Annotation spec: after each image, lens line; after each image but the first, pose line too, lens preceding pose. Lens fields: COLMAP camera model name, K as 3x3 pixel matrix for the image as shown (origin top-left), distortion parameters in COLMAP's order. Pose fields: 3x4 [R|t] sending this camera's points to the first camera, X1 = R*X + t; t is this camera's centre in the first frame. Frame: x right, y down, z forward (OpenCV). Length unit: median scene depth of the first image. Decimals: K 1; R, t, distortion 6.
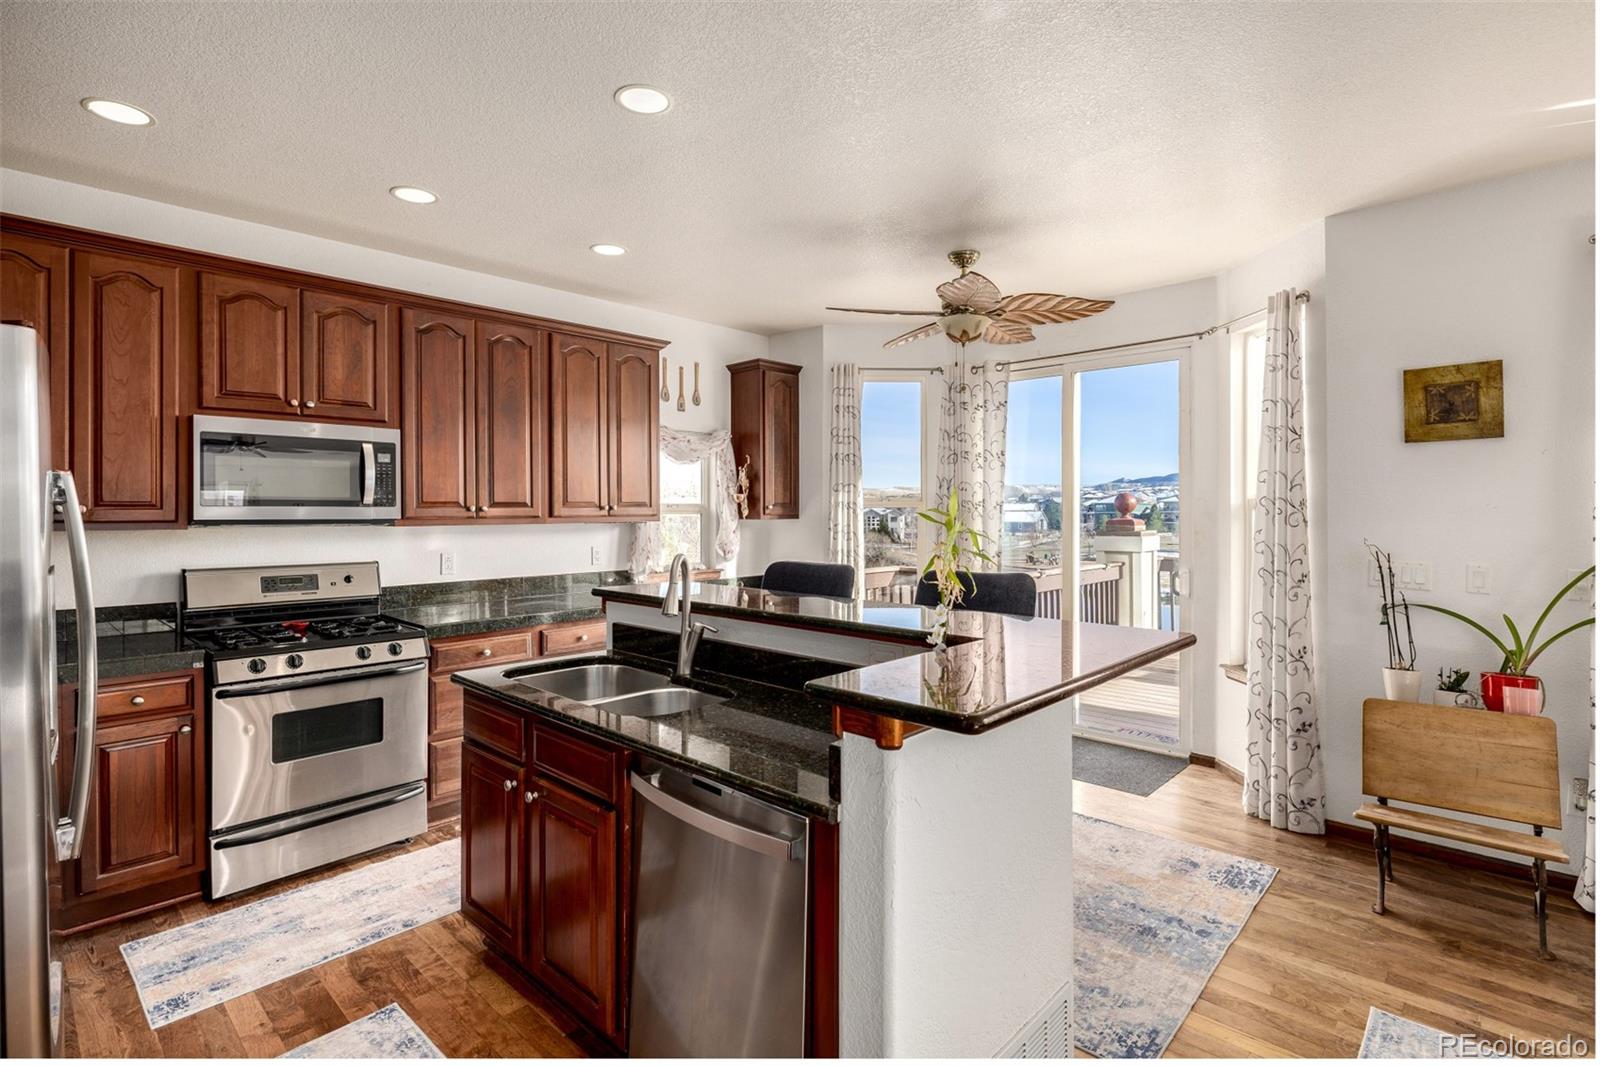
lens RADIAL K [[756.8, 0, 784.1], [0, 756.8, 507.0], [0, 0, 1]] dist [0.002837, 0.000643]
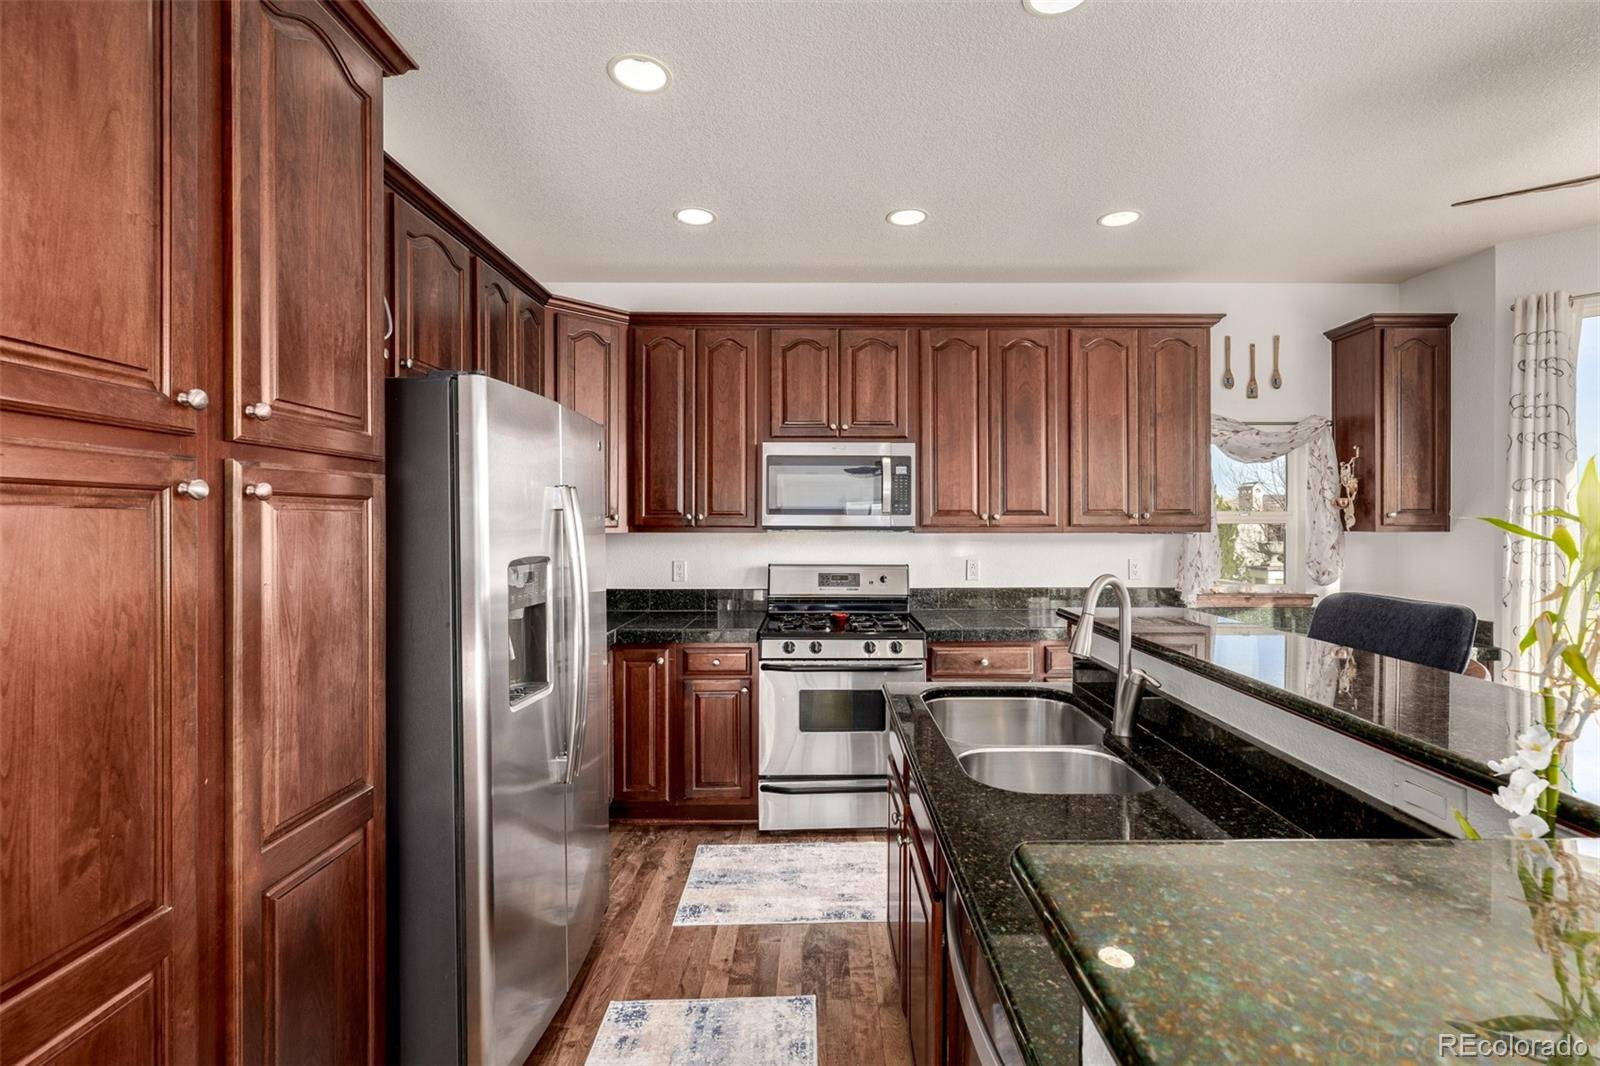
lens RADIAL K [[686.8, 0, 844.2], [0, 686.8, 522.5], [0, 0, 1]] dist [0.000518, -0.000358]
pose [[0.711393, 0.001925, -0.702791, 0.111453], [0.001286, 0.999991, 0.004041, 0.006670], [0.702793, -0.003778, 0.711384, 0.244953]]
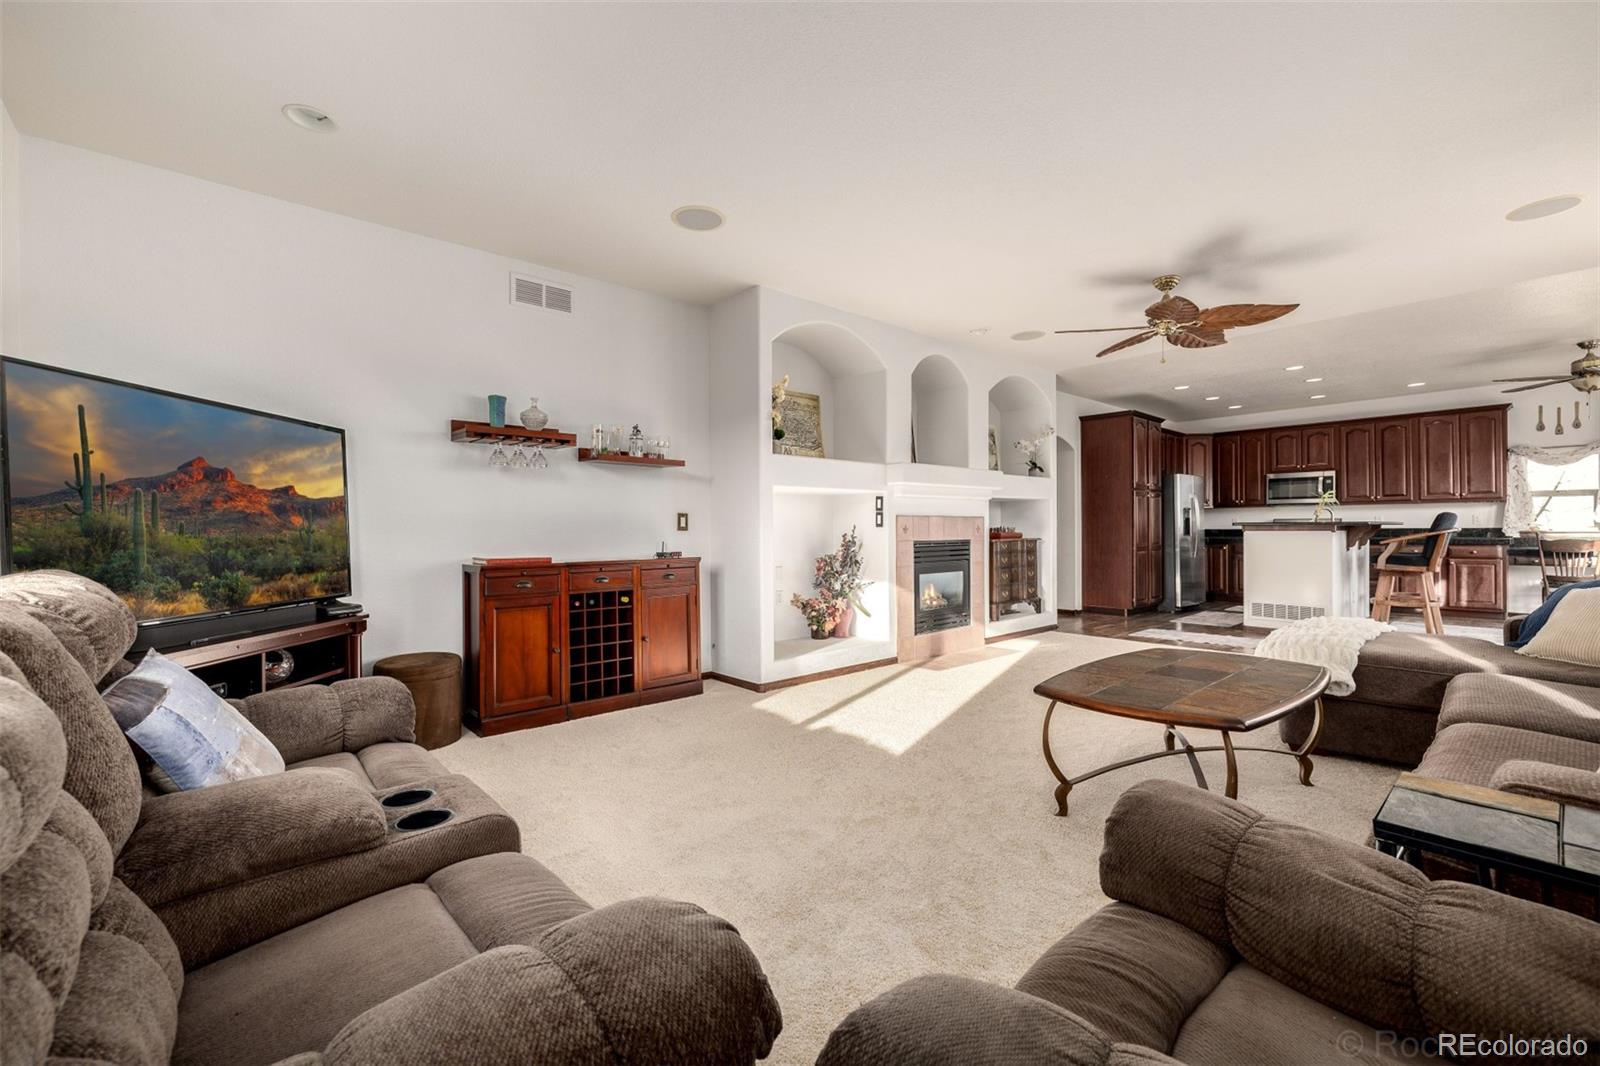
lens RADIAL K [[686.8, 0, 787.8], [0, 686.8, 531.8], [0, 0, 1]] dist [0.000518, -0.000358]
pose [[-0.091813, 0.006553, -0.995755, 2.321904], [0.007295, 0.999956, 0.005908, 0.098810], [0.995750, -0.006721, -0.091857, -0.827908]]
